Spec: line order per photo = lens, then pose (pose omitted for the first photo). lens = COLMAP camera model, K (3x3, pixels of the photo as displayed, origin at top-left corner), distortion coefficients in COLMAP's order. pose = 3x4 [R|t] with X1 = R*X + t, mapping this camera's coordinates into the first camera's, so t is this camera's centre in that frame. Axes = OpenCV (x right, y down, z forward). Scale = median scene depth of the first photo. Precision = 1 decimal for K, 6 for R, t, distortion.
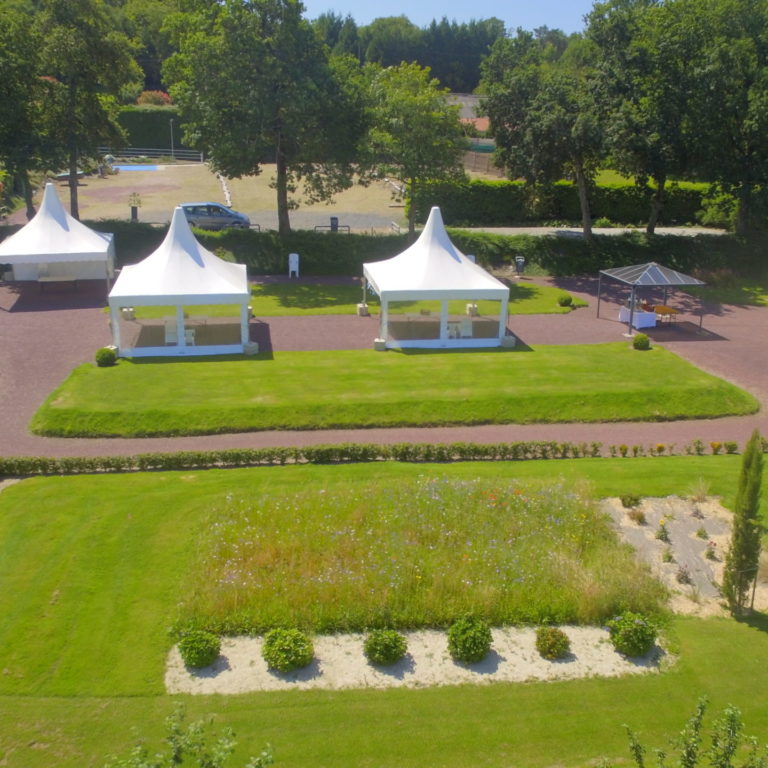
lens RADIAL K [[1048.1, 0, 384.0], [0, 1048.1, 384.0], [0, 0, 1]] dist [-0.090422, -0.027511]
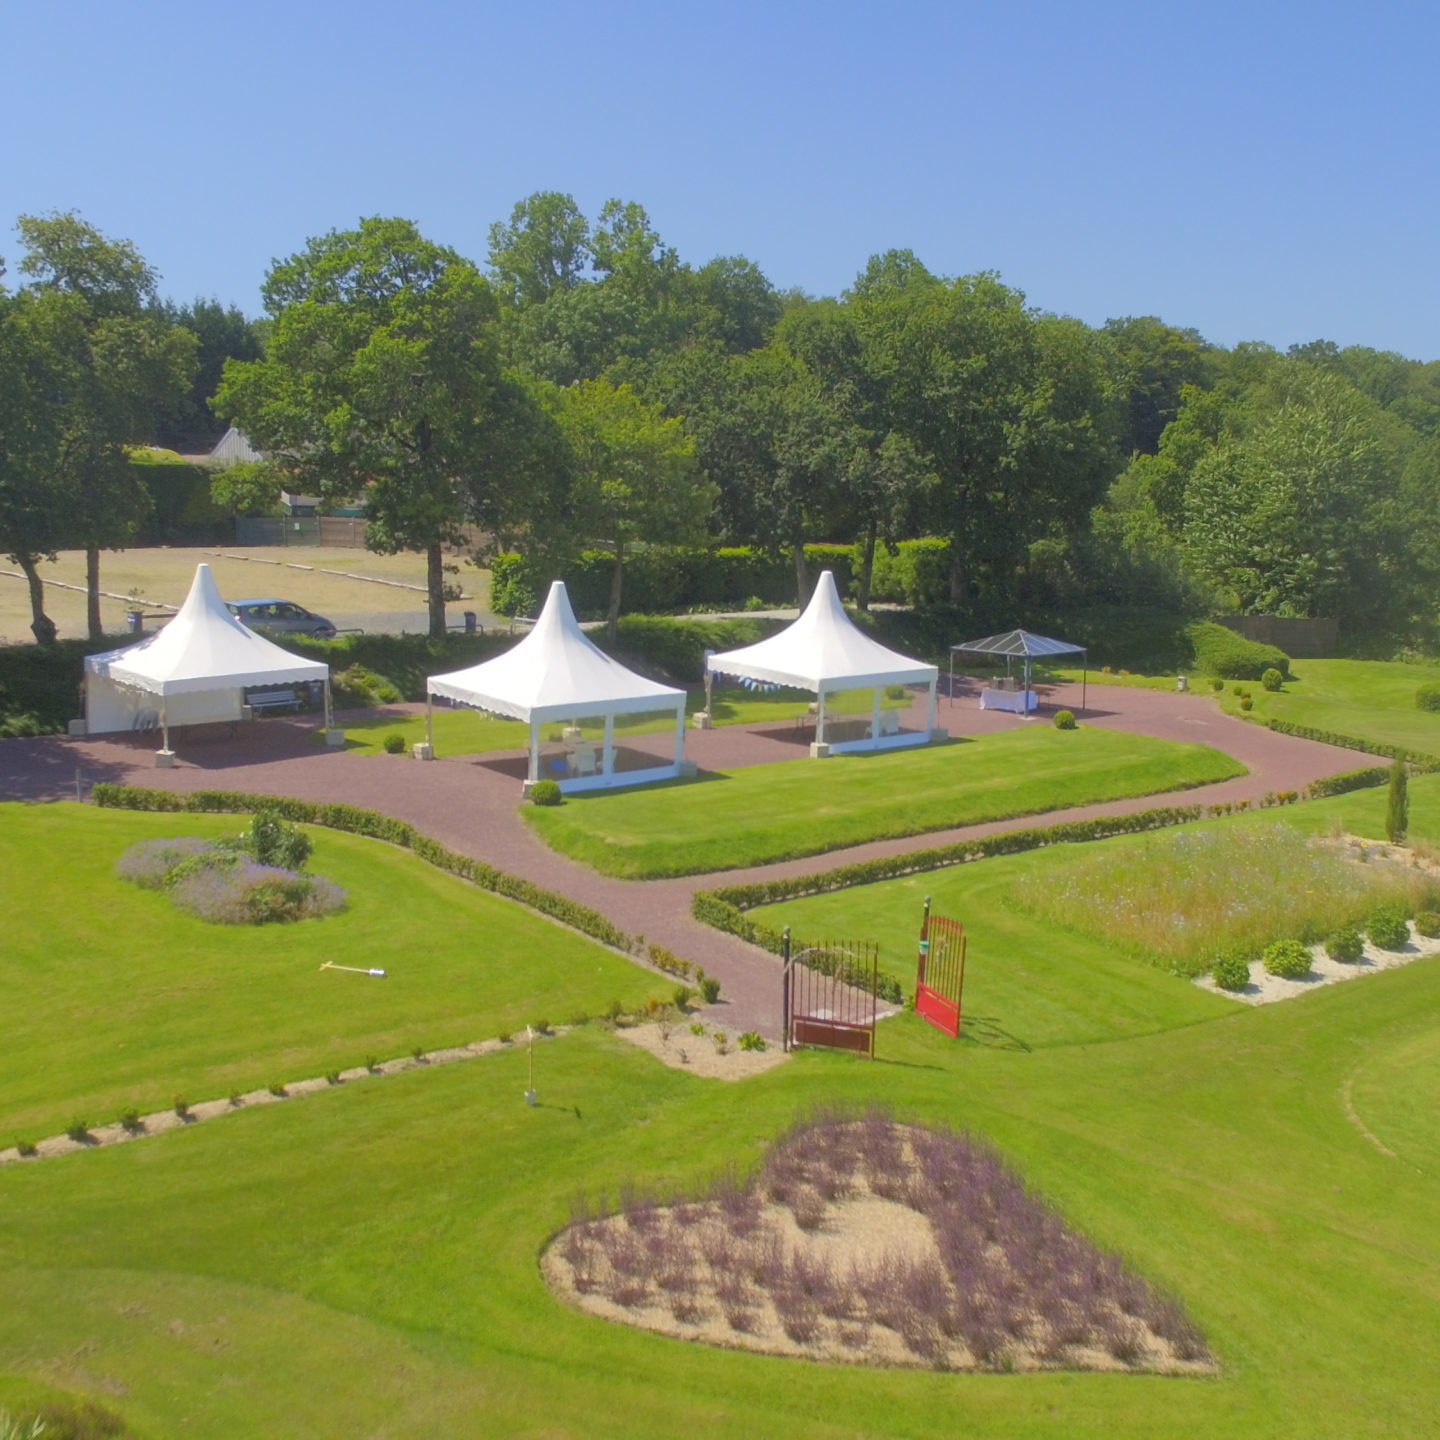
lens RADIAL K [[1965.1, 0, 720.0], [0, 1965.1, 720.0], [0, 0, 1]] dist [-0.090422, -0.027511]
pose [[0.837913, -0.076444, 0.540424, -1.069784], [0.136600, 0.988003, -0.072040, 0.045113], [-0.528433, 0.134185, 0.838303, -0.275277]]
